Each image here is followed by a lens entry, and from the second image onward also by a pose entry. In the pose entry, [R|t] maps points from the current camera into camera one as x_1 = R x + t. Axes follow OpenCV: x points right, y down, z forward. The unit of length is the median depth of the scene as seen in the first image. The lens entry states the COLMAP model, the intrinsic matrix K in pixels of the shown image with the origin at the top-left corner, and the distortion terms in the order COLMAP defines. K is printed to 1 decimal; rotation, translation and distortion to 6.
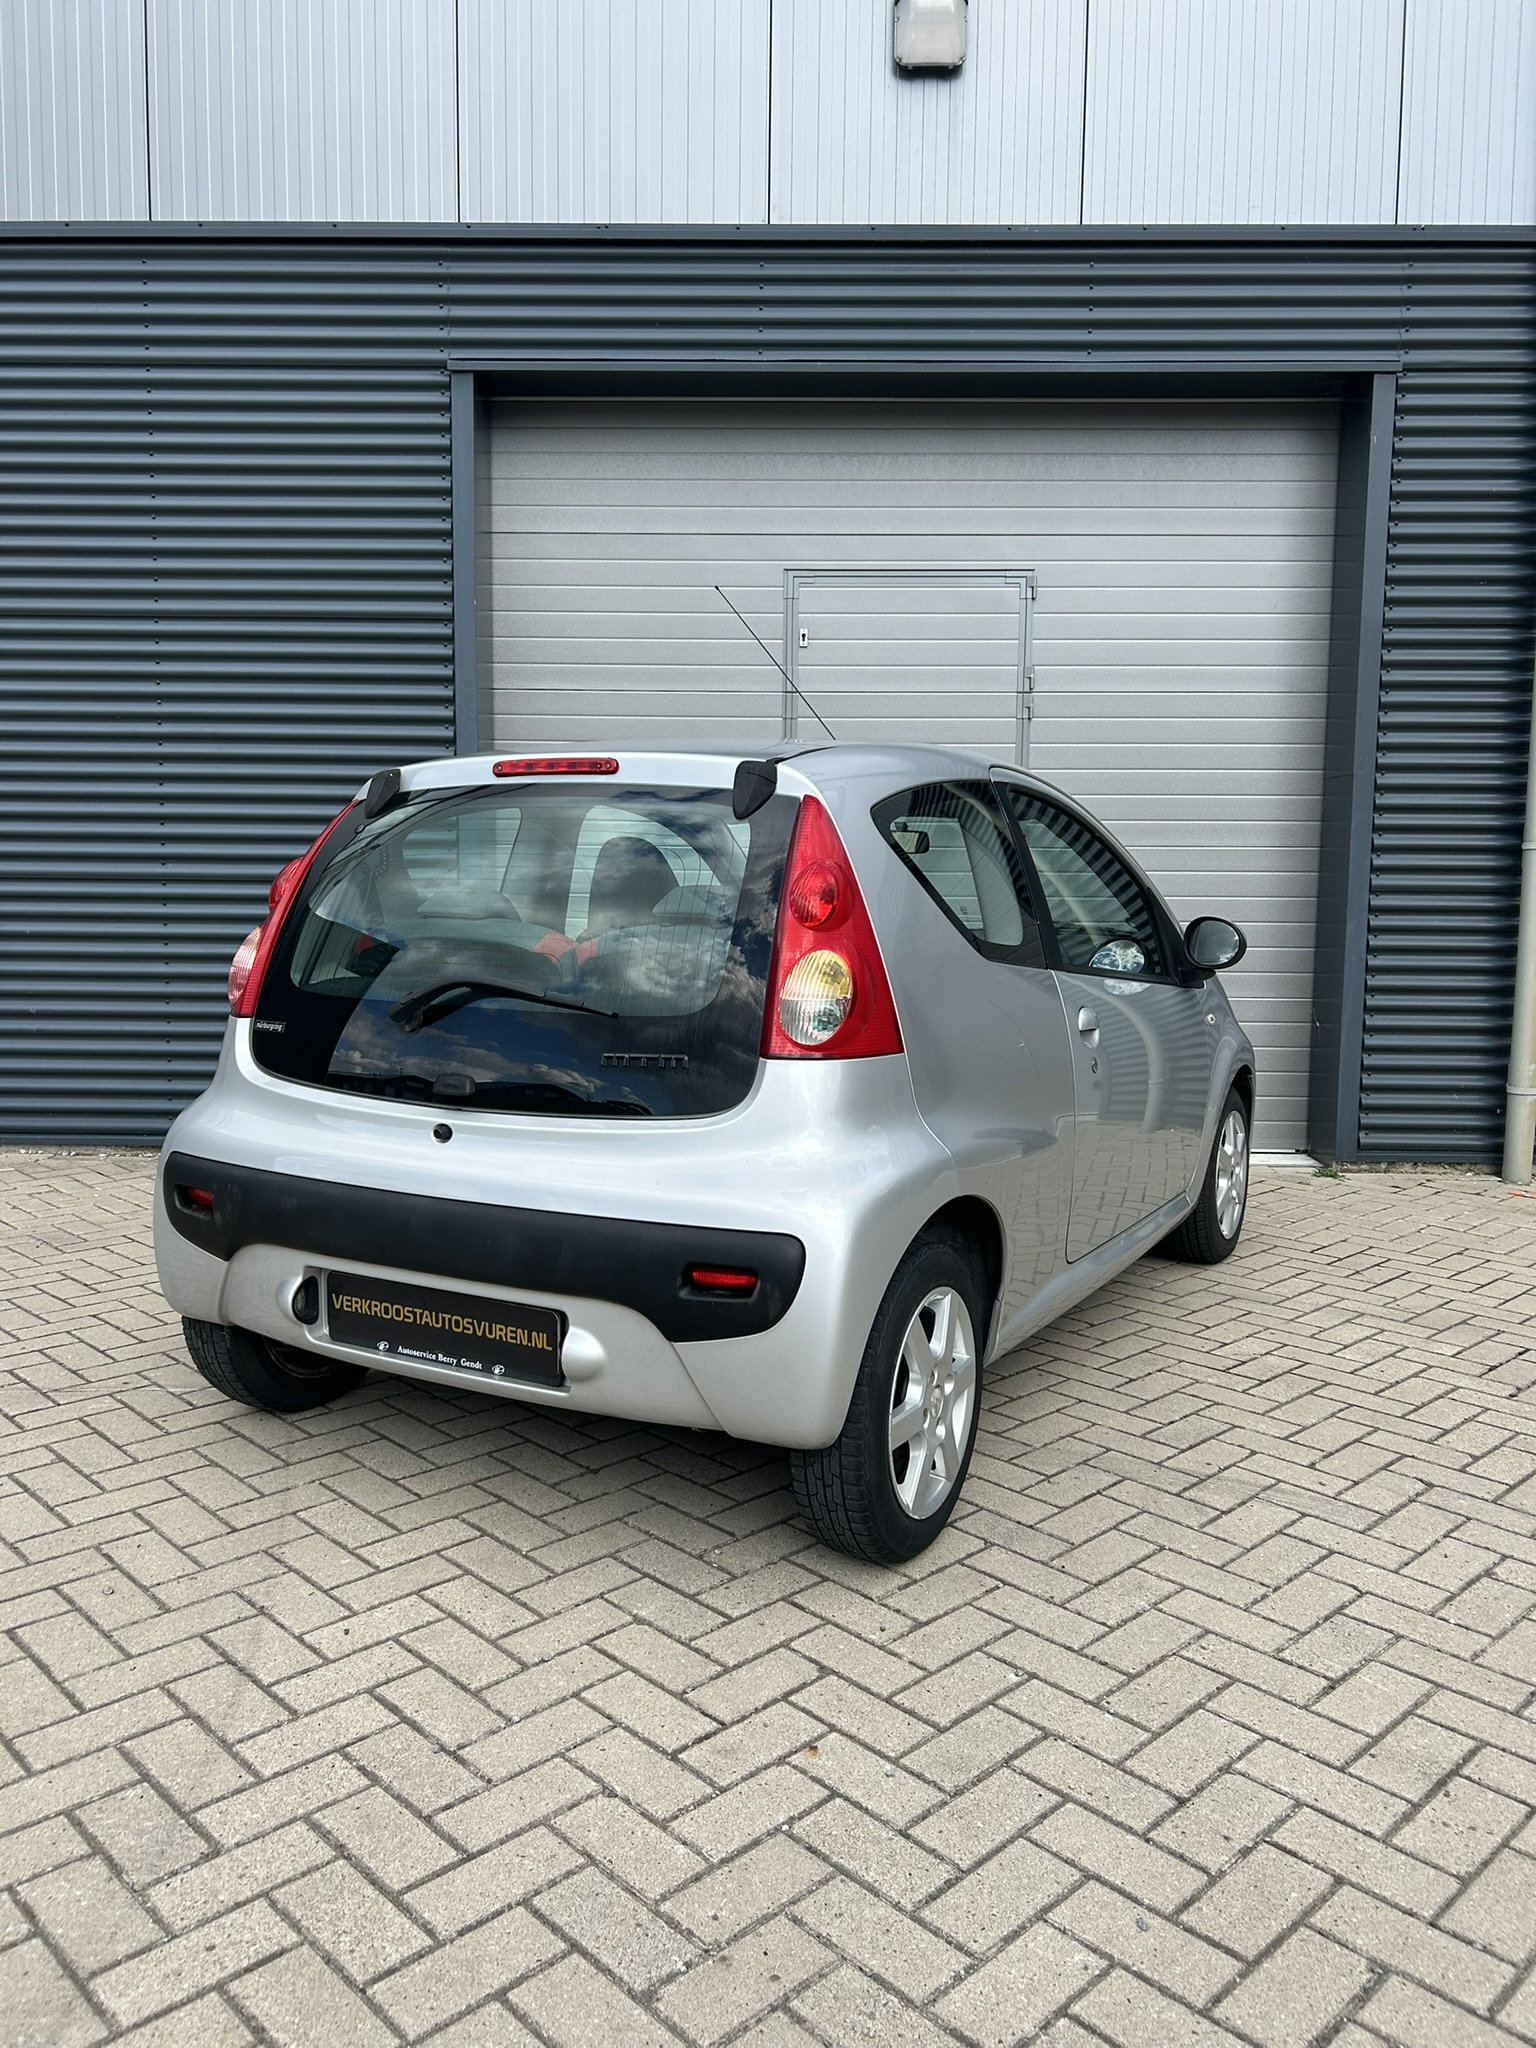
lens RADIAL K [[1562.5, 0, 759.5], [0, 1562.5, 1026.8], [0, 0, 1]] dist [0.015405, -0.010647]
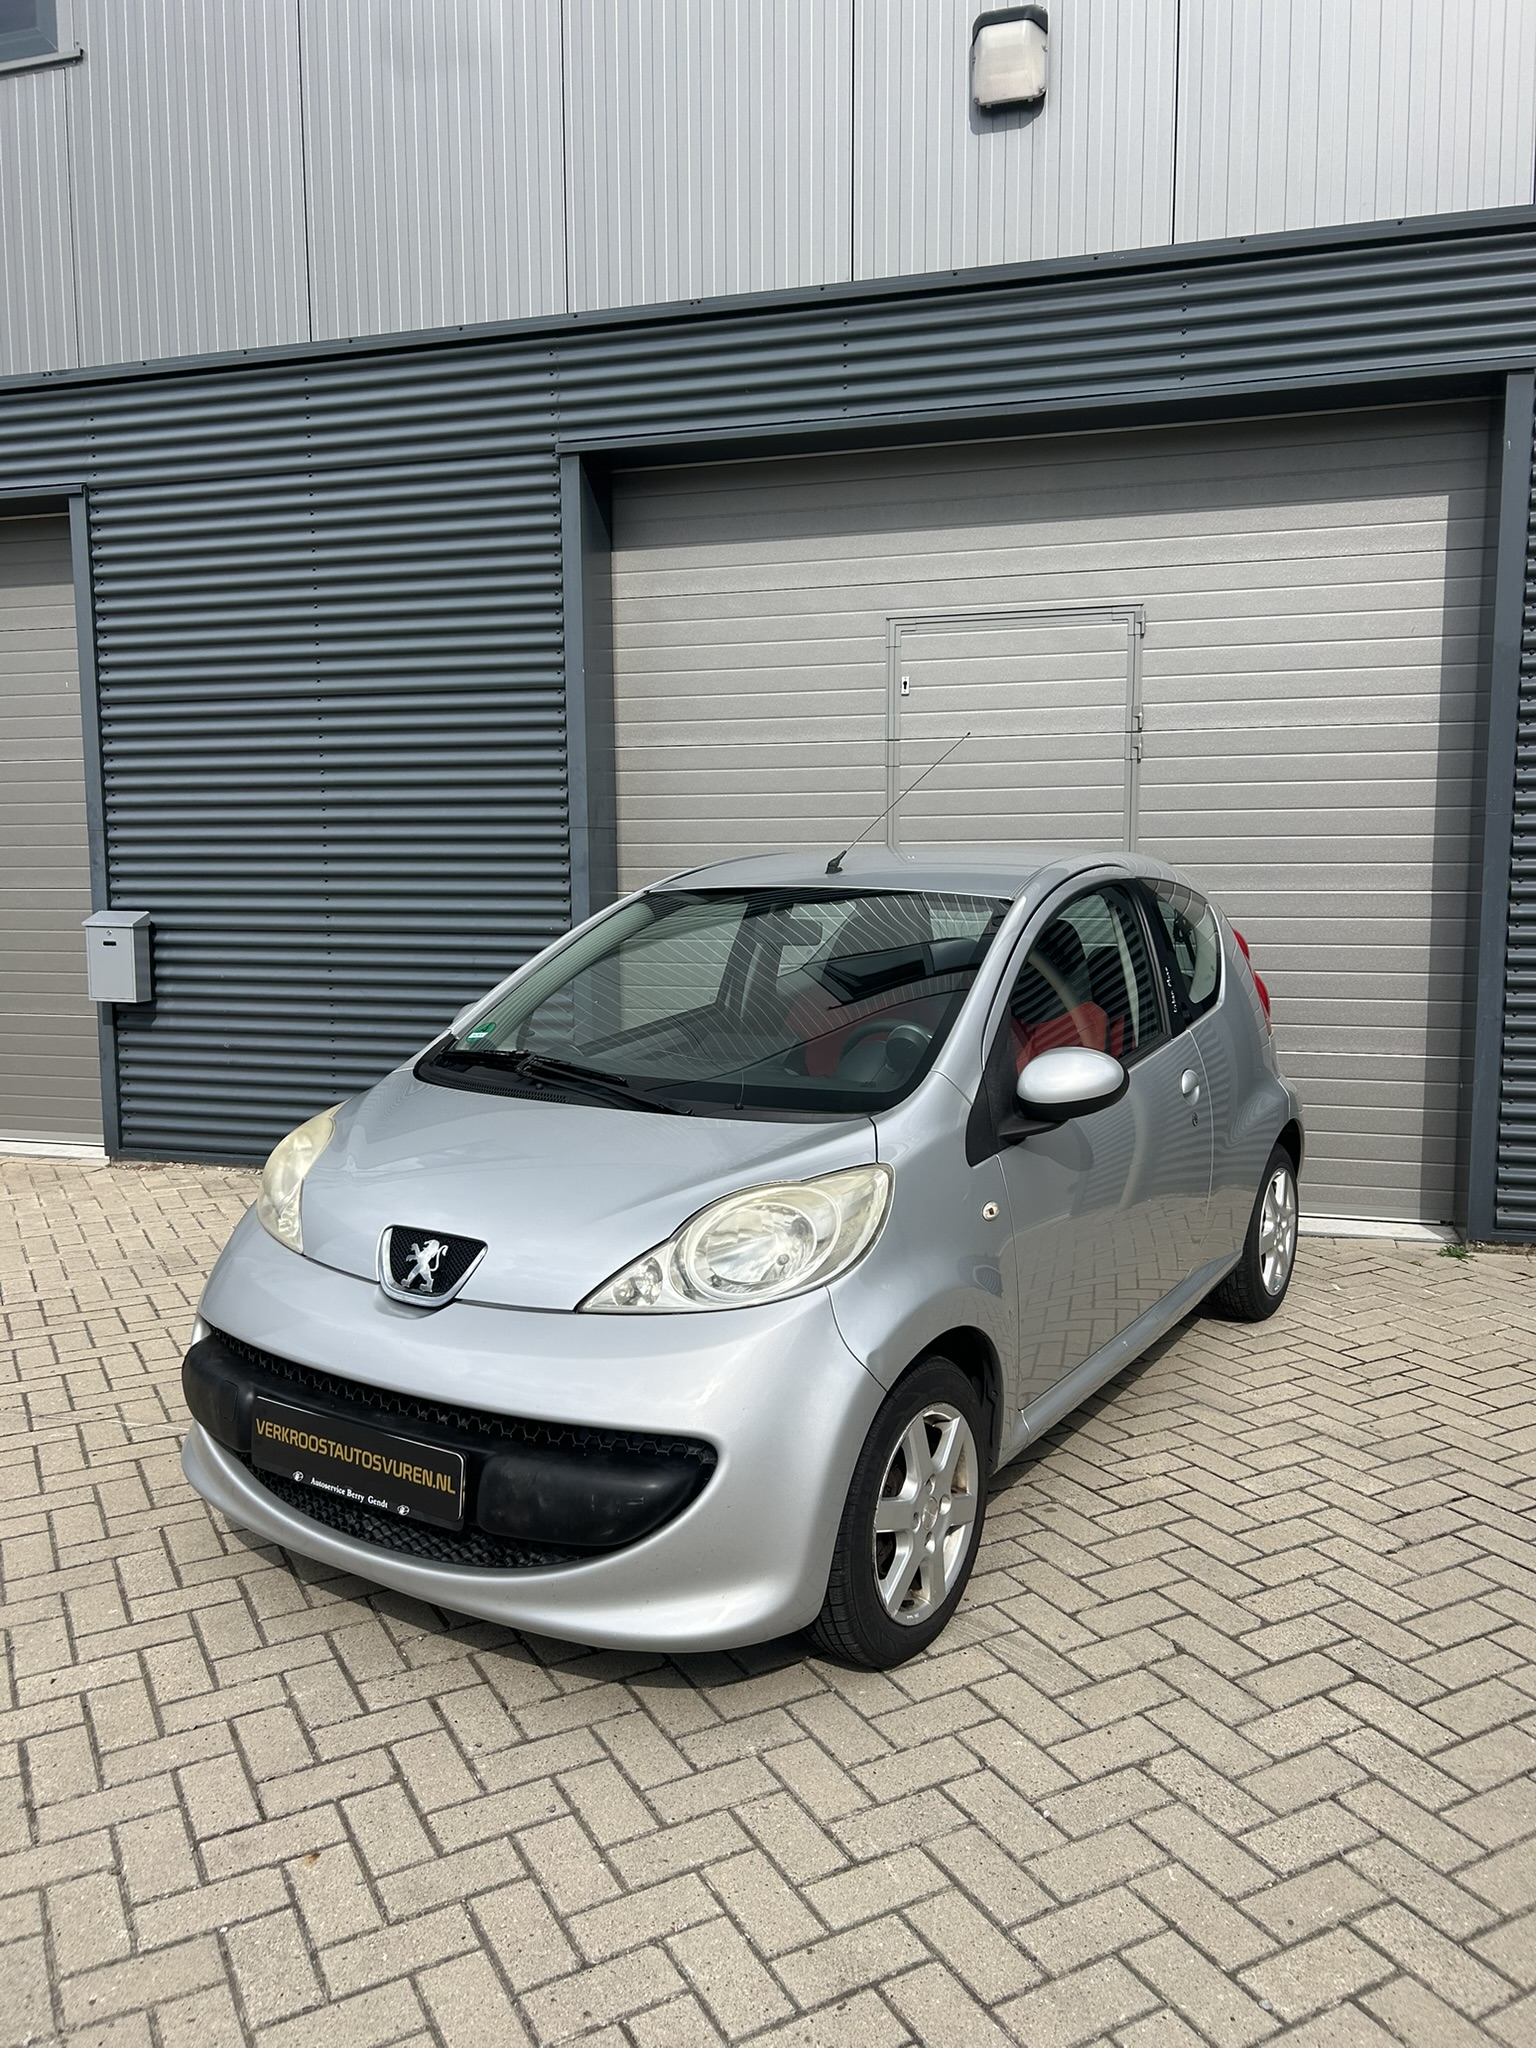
lens RADIAL K [[1560.7, 0, 756.5], [0, 1560.7, 1015.5], [0, 0, 1]] dist [0.022717, -0.022022]
pose [[0.962034, 0.013795, -0.272579, 0.488901], [-0.011416, 0.999882, 0.010312, -0.109447], [0.272689, -0.006809, 0.962078, 0.029060]]
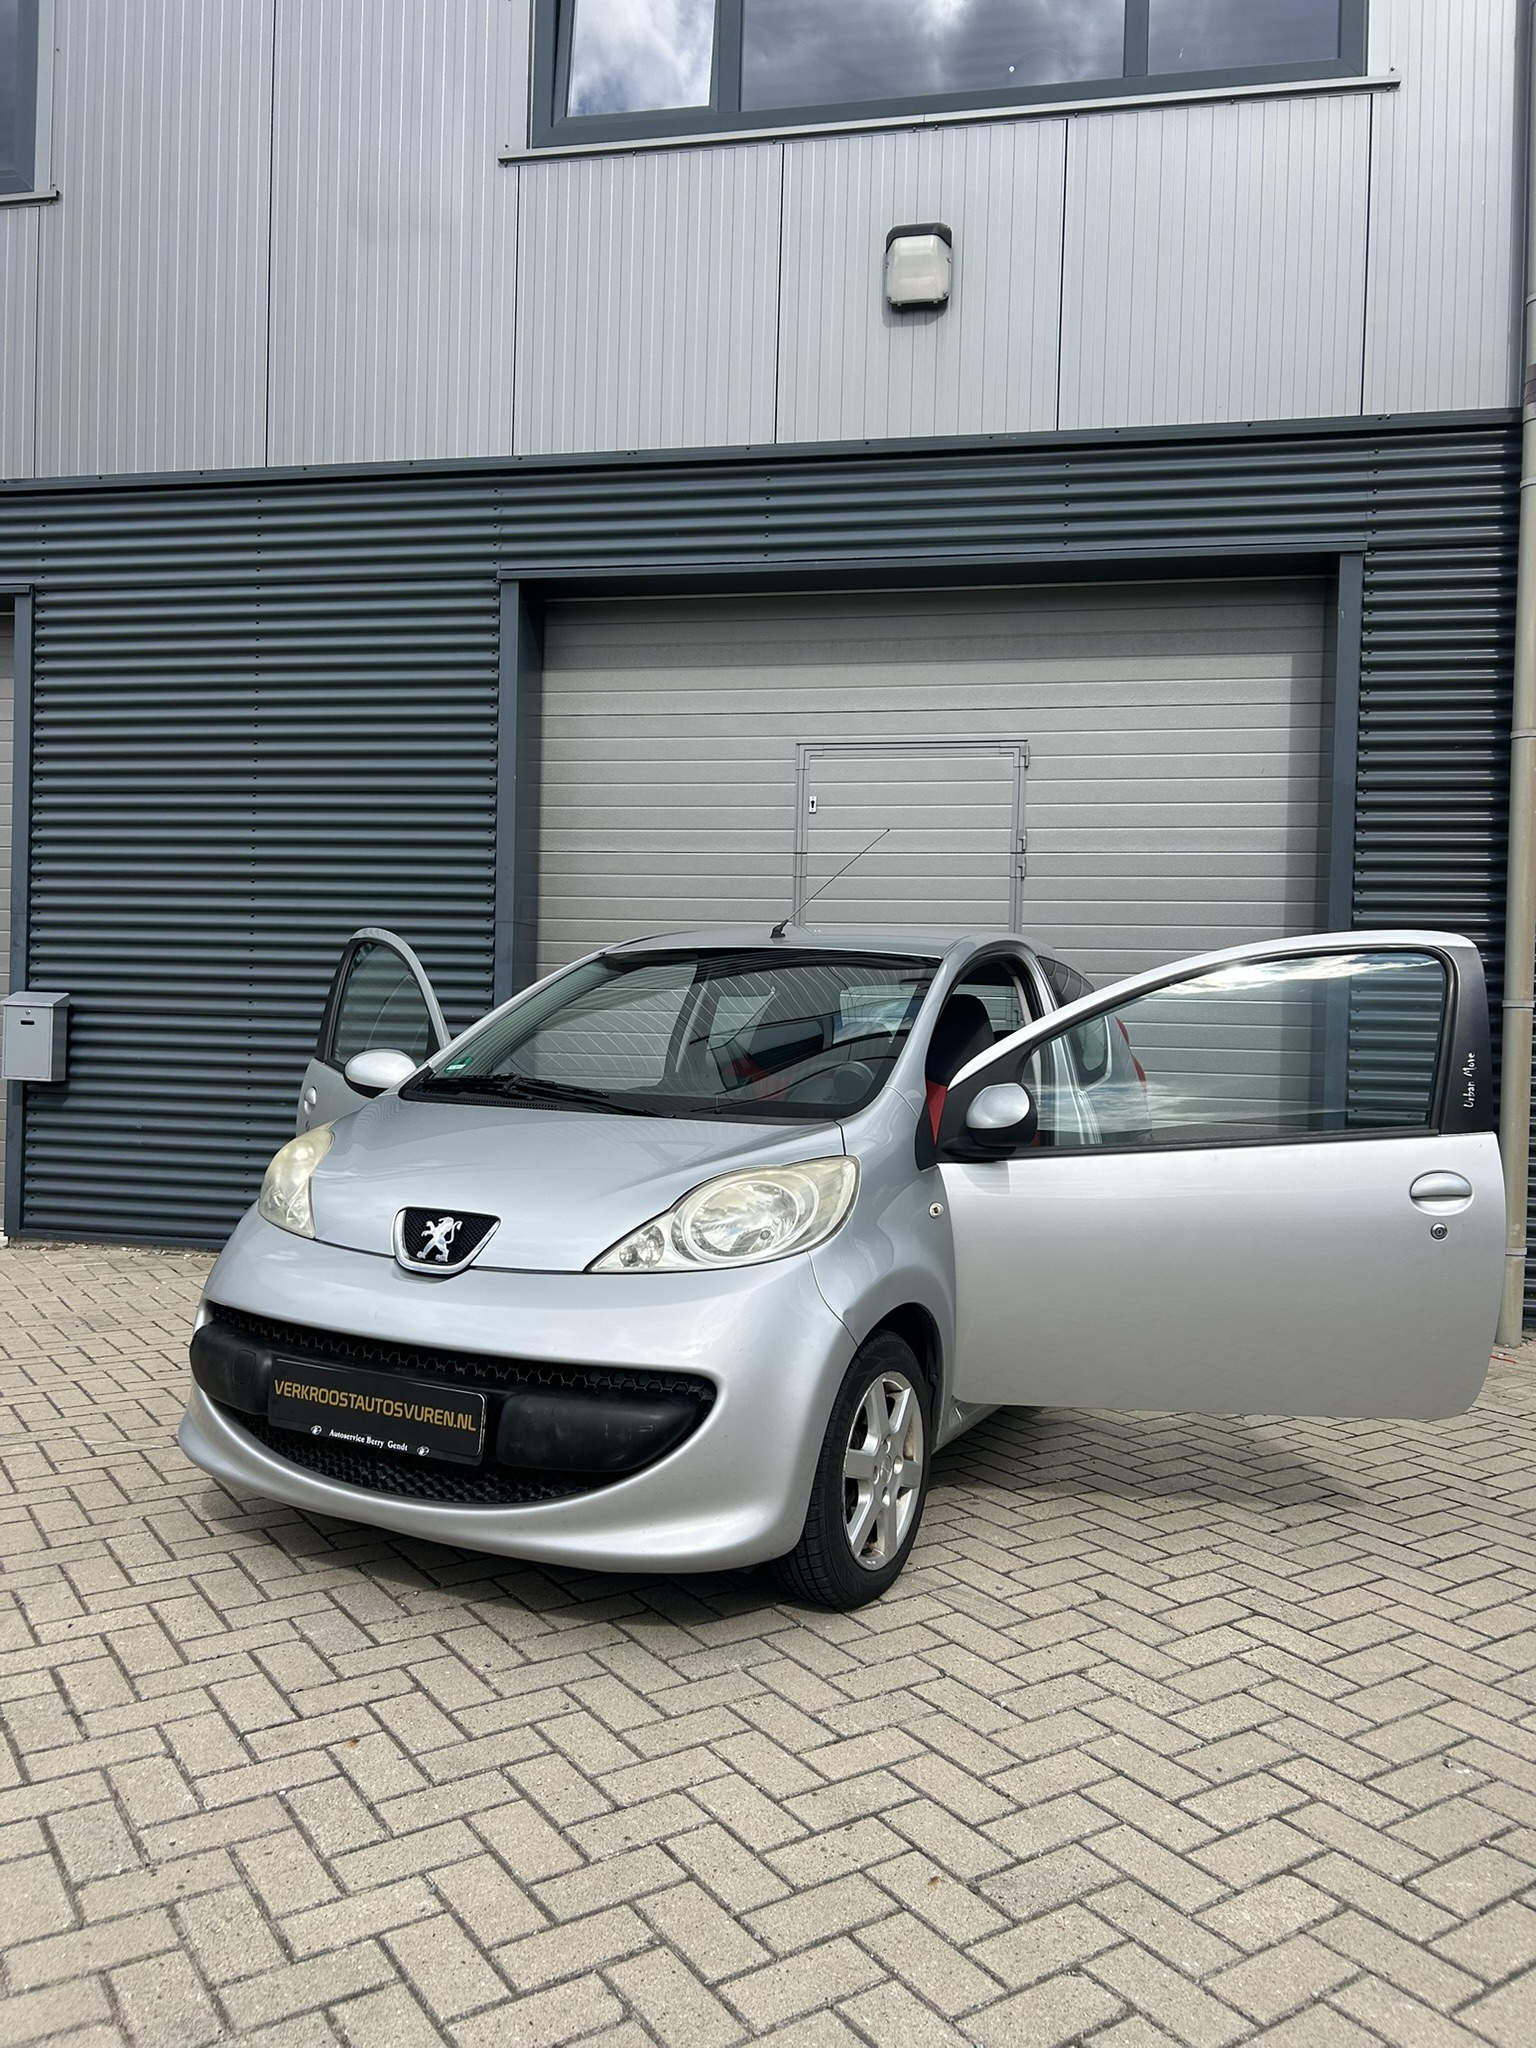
lens RADIAL K [[1562.5, 0, 752.8], [0, 1562.5, 1026.1], [0, 0, 1]] dist [0.020190, -0.008816]
pose [[0.983774, 0.016848, -0.178621, 0.425198], [-0.033436, 0.995356, -0.090270, 0.011369], [0.176270, 0.094777, 0.979768, -0.137844]]
